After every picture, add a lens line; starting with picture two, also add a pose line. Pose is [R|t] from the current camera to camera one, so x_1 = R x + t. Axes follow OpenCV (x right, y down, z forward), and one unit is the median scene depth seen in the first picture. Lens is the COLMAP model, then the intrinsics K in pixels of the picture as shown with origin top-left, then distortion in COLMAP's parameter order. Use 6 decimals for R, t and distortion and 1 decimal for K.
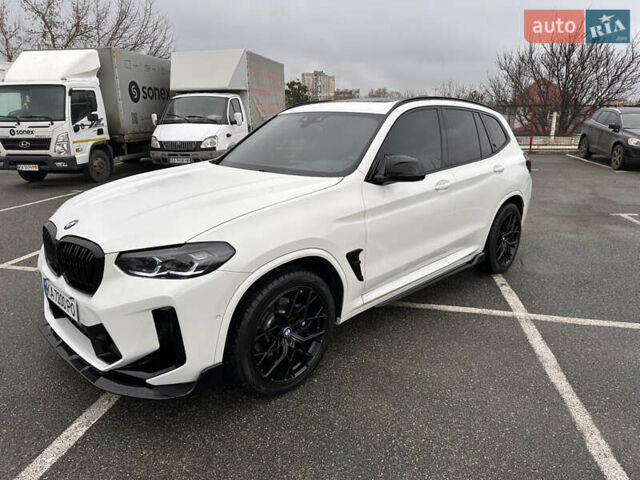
lens RADIAL K [[451.9, 0, 323.3], [0, 451.9, 232.7], [0, 0, 1]] dist [0.057881, -0.062863]
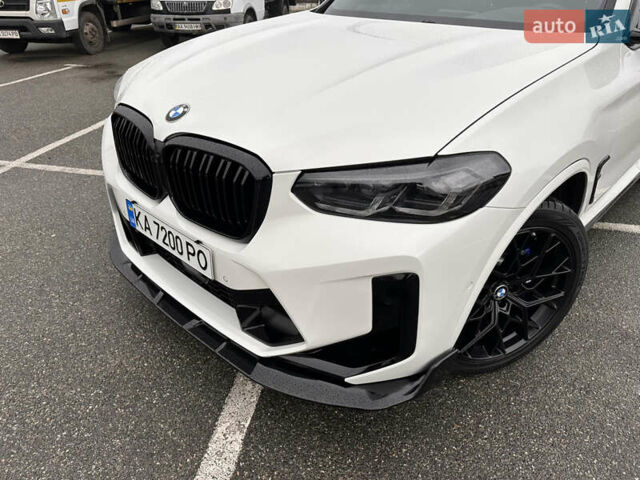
lens RADIAL K [[451.6, 0, 320.0], [0, 451.6, 240.0], [0, 0, 1]] dist [-0.000031, -0.005502]
pose [[0.999617, -0.000203, 0.027687, -0.108583], [-0.007129, 0.964368, 0.264467, -0.004714], [-0.026754, -0.264563, 0.963997, 0.113595]]
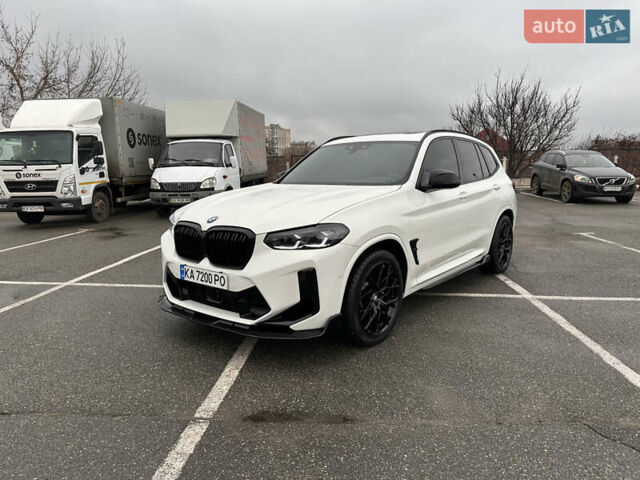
lens RADIAL K [[453.3, 0, 320.0], [0, 453.3, 240.0], [0, 0, 1]] dist [0.107823, -0.137205]
pose [[0.994950, -0.027009, 0.096674, -0.104227], [0.036006, 0.995055, -0.092566, 0.048542], [-0.093696, 0.095579, 0.991002, -0.090877]]
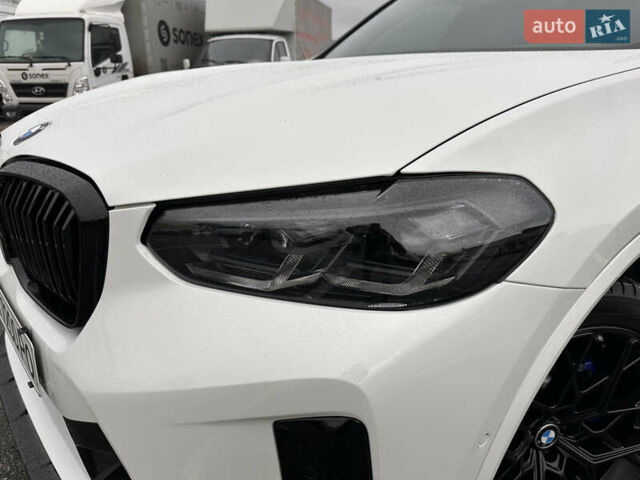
lens RADIAL K [[451.6, 0, 320.0], [0, 451.6, 240.0], [0, 0, 1]] dist [-0.000031, -0.005502]
pose [[0.998241, 0.029899, -0.051193, -0.080256], [-0.026218, 0.997123, 0.071123, 0.010586], [0.053172, -0.069655, 0.996153, 0.175641]]
